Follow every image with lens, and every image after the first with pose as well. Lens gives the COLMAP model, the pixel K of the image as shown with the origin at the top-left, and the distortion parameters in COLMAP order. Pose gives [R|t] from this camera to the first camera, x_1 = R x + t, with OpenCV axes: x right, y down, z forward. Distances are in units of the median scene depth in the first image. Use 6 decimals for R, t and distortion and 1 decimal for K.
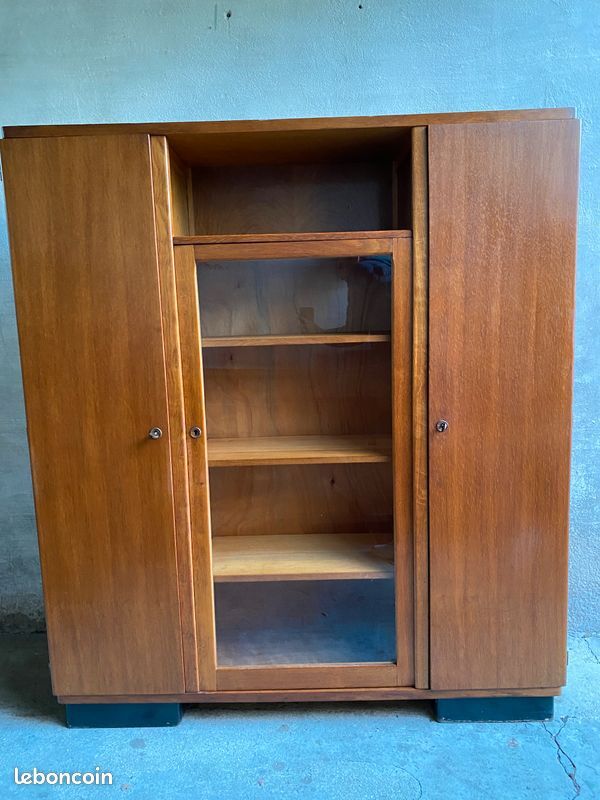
lens RADIAL K [[604.3, 0, 302.7], [0, 604.3, 399.6], [0, 0, 1]] dist [0.037181, -0.032781]
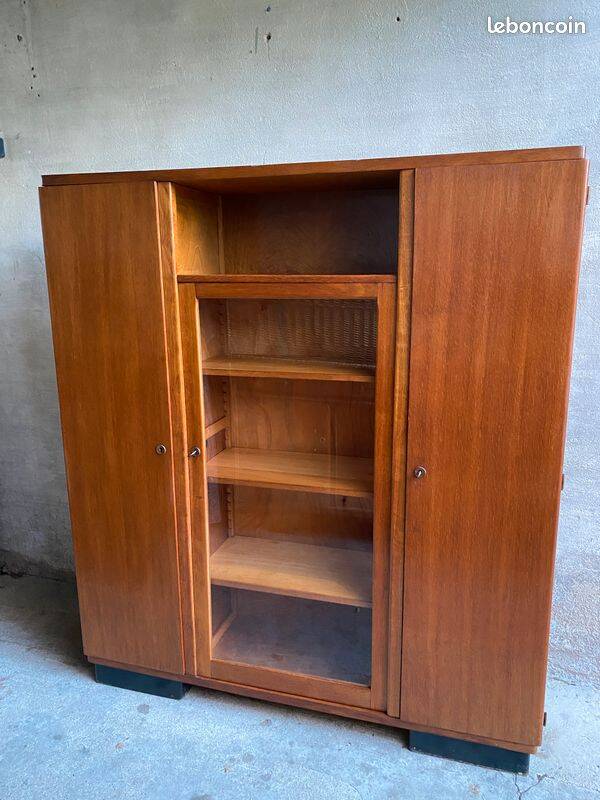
lens RADIAL K [[604.3, 0, 303.0], [0, 604.3, 397.7], [0, 0, 1]] dist [0.037181, -0.032781]
pose [[0.962726, 0.079738, -0.258458, 0.282358], [-0.059564, 0.994601, 0.084979, -0.146174], [0.263839, -0.066417, 0.962277, 0.003054]]
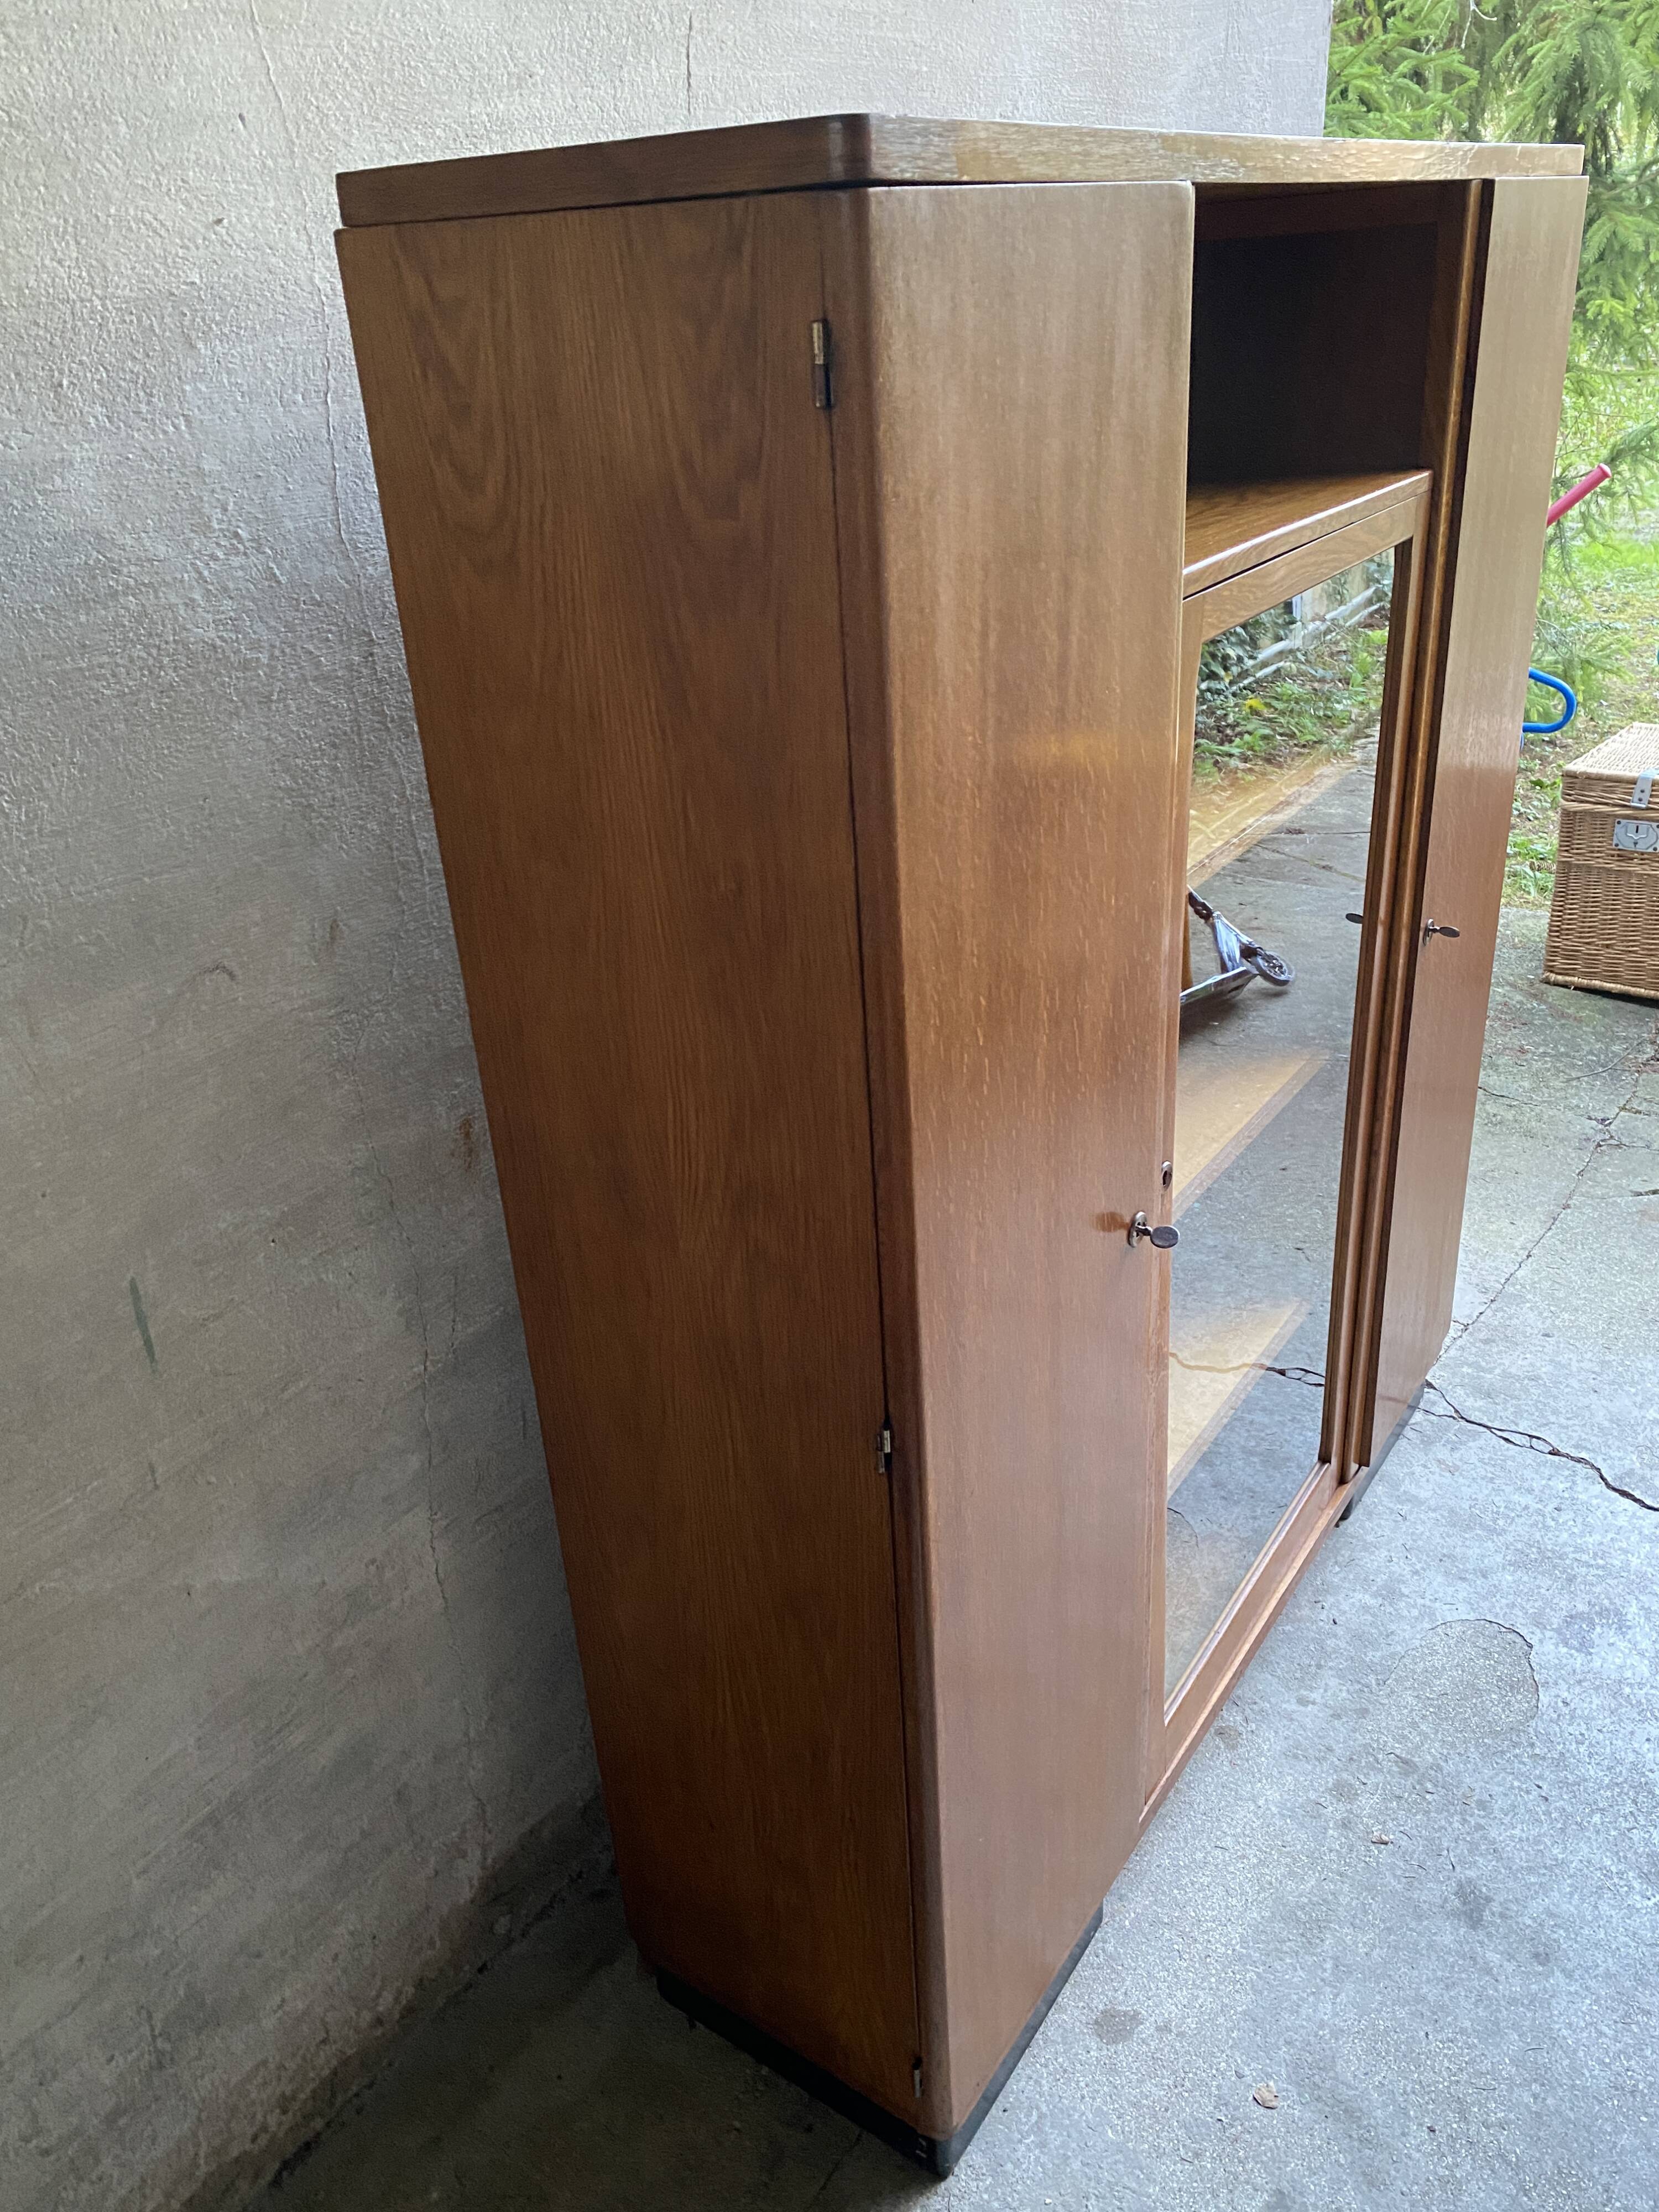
lens RADIAL K [[1685.6, 0, 839.5], [0, 1685.6, 1101.0], [0, 0, 1]] dist [0.030386, -0.033000]
pose [[0.553391, -0.373381, 0.744544, -0.929638], [0.157776, 0.924701, 0.346459, -0.325319], [-0.817842, -0.074256, 0.570632, 0.618715]]
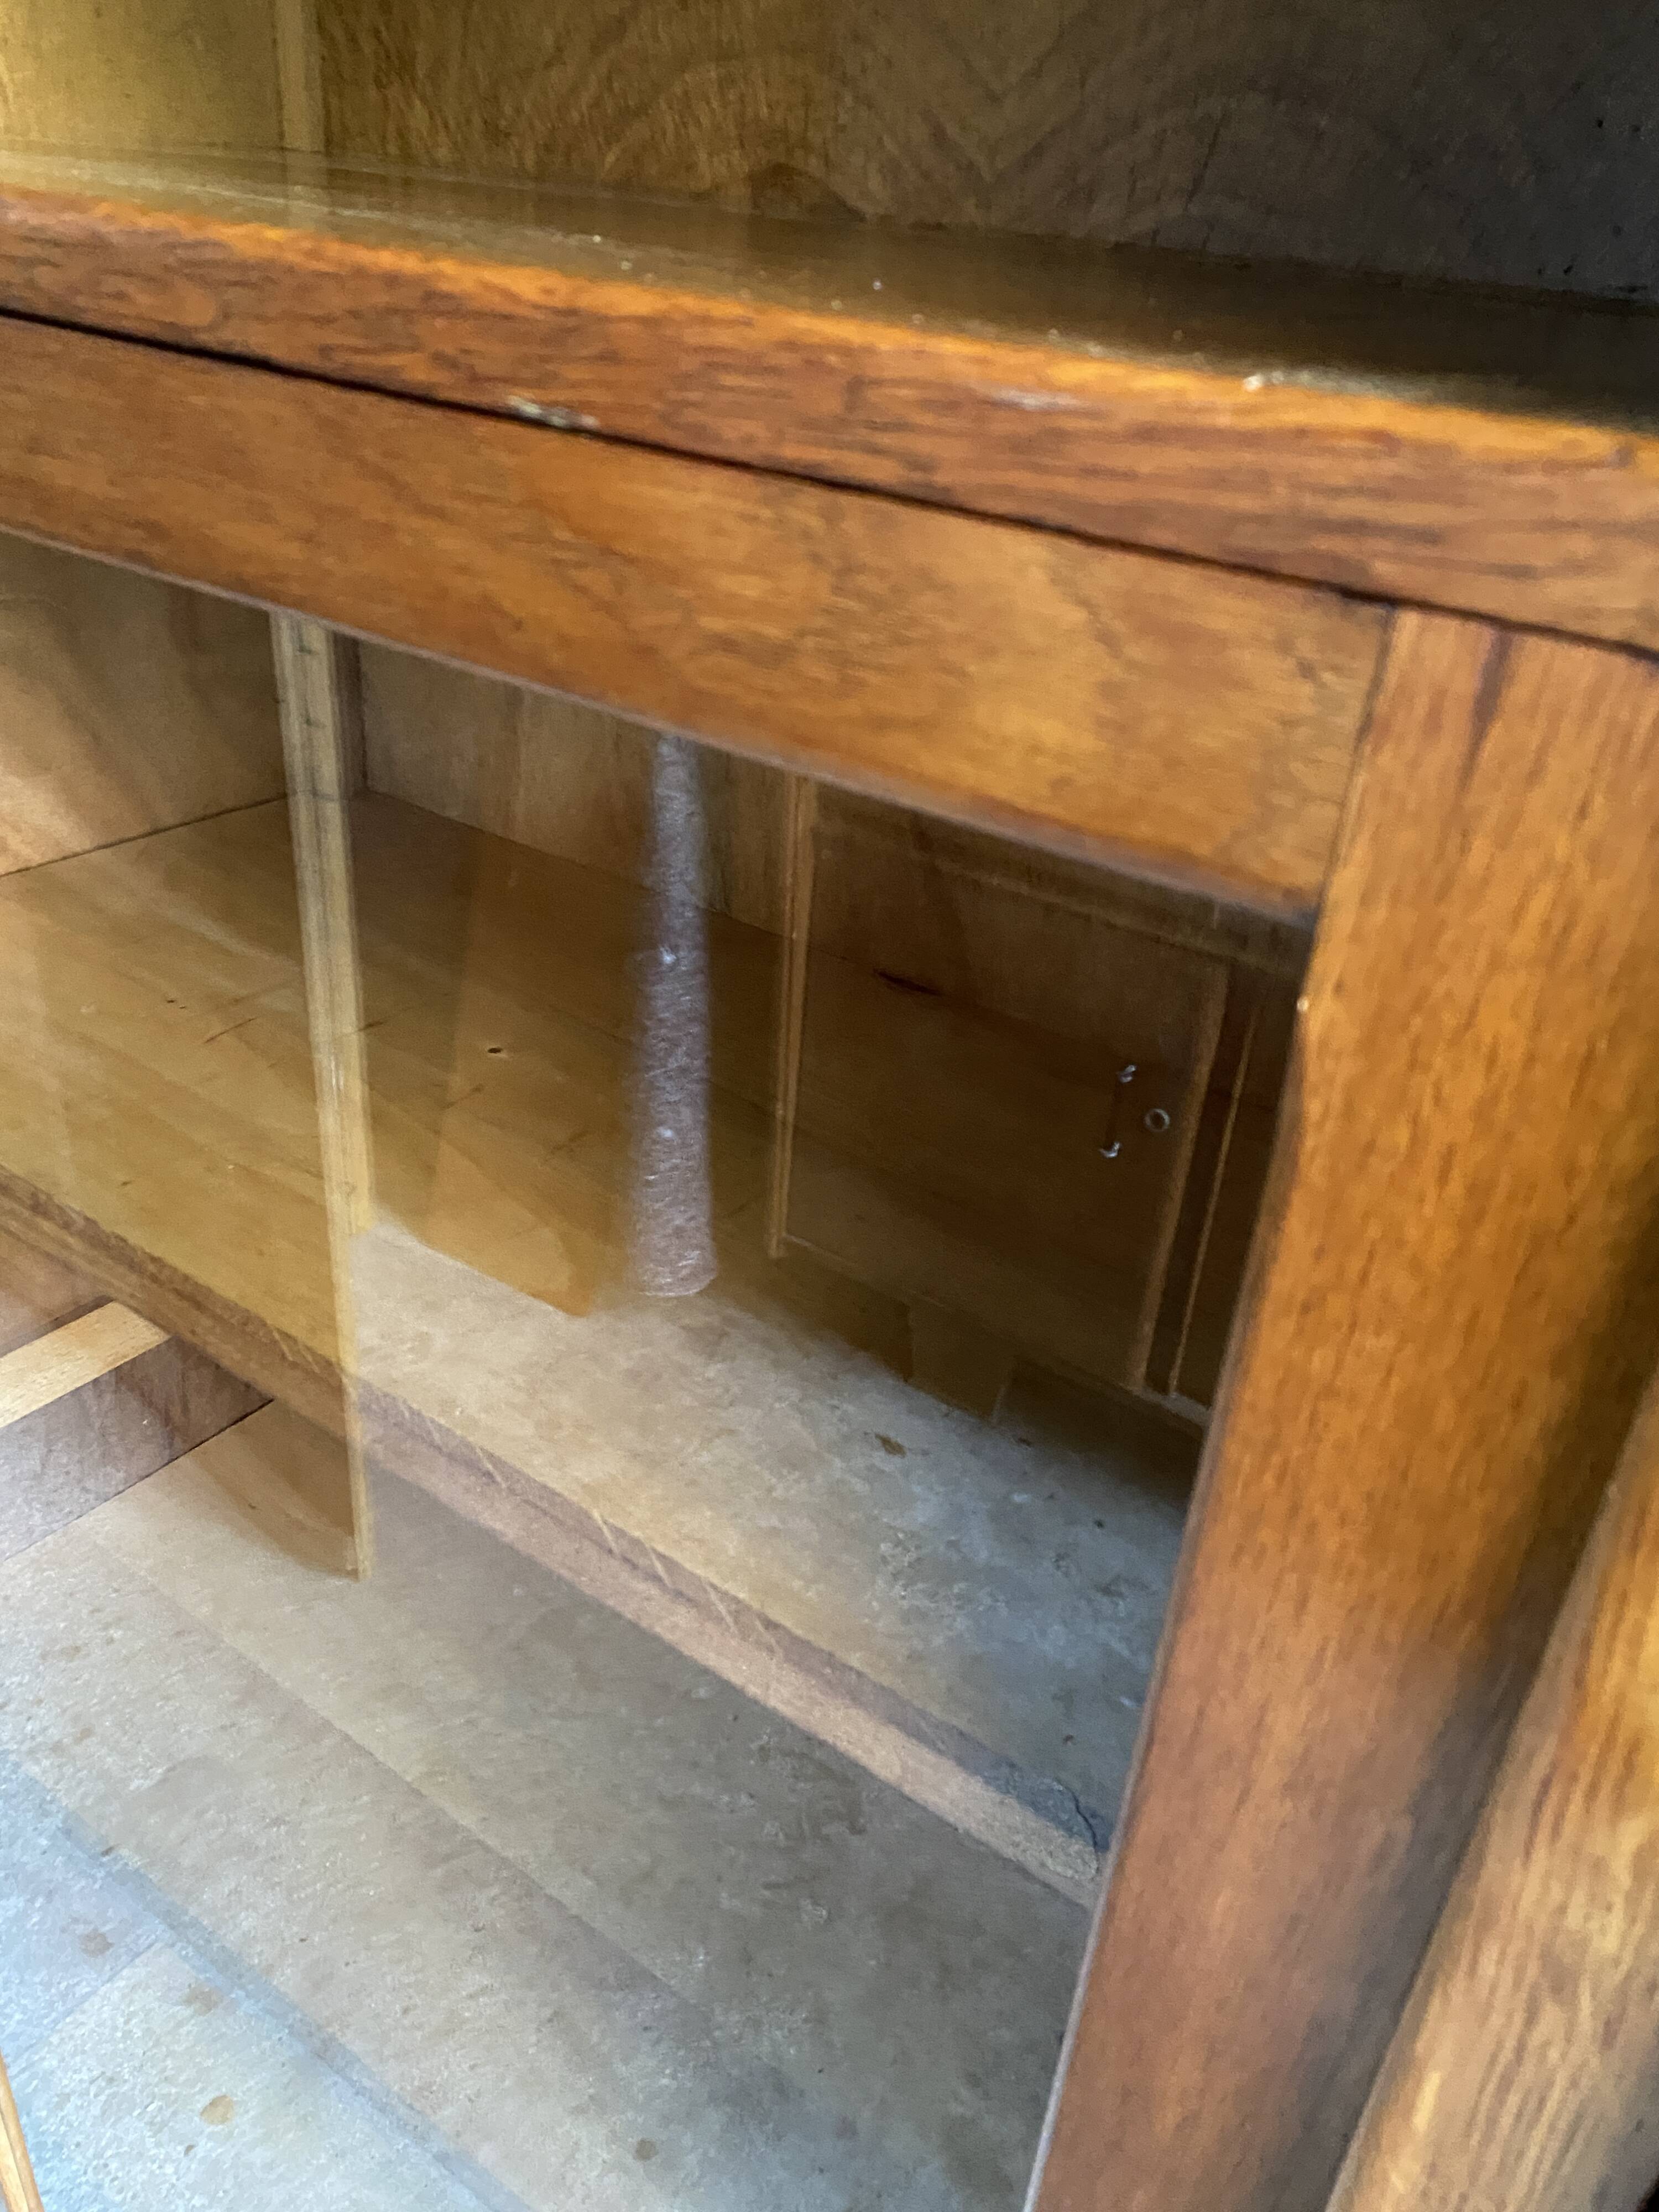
lens RADIAL K [[1685.6, 0, 853.2], [0, 1685.6, 1144.8], [0, 0, 1]] dist [0.030386, -0.033000]
pose [[0.825704, 0.364085, -0.430877, 0.170508], [-0.183666, 0.895722, 0.404906, -0.256142], [0.533366, -0.255195, 0.806471, 0.818981]]
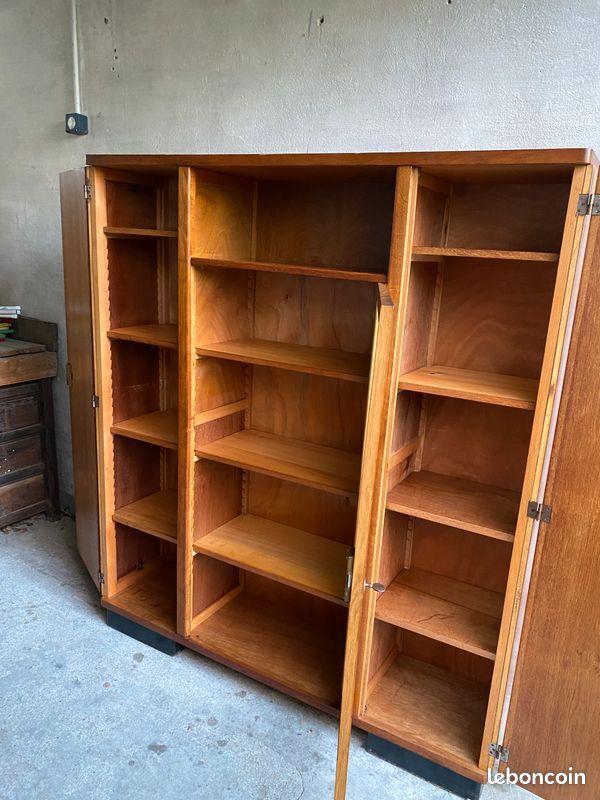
lens RADIAL K [[604.3, 0, 310.2], [0, 604.3, 407.9], [0, 0, 1]] dist [0.037181, -0.032781]
pose [[0.875341, 0.205642, -0.437595, 0.497242], [-0.155192, 0.976655, 0.148528, -0.185395], [0.457923, -0.062102, 0.886820, 0.082660]]
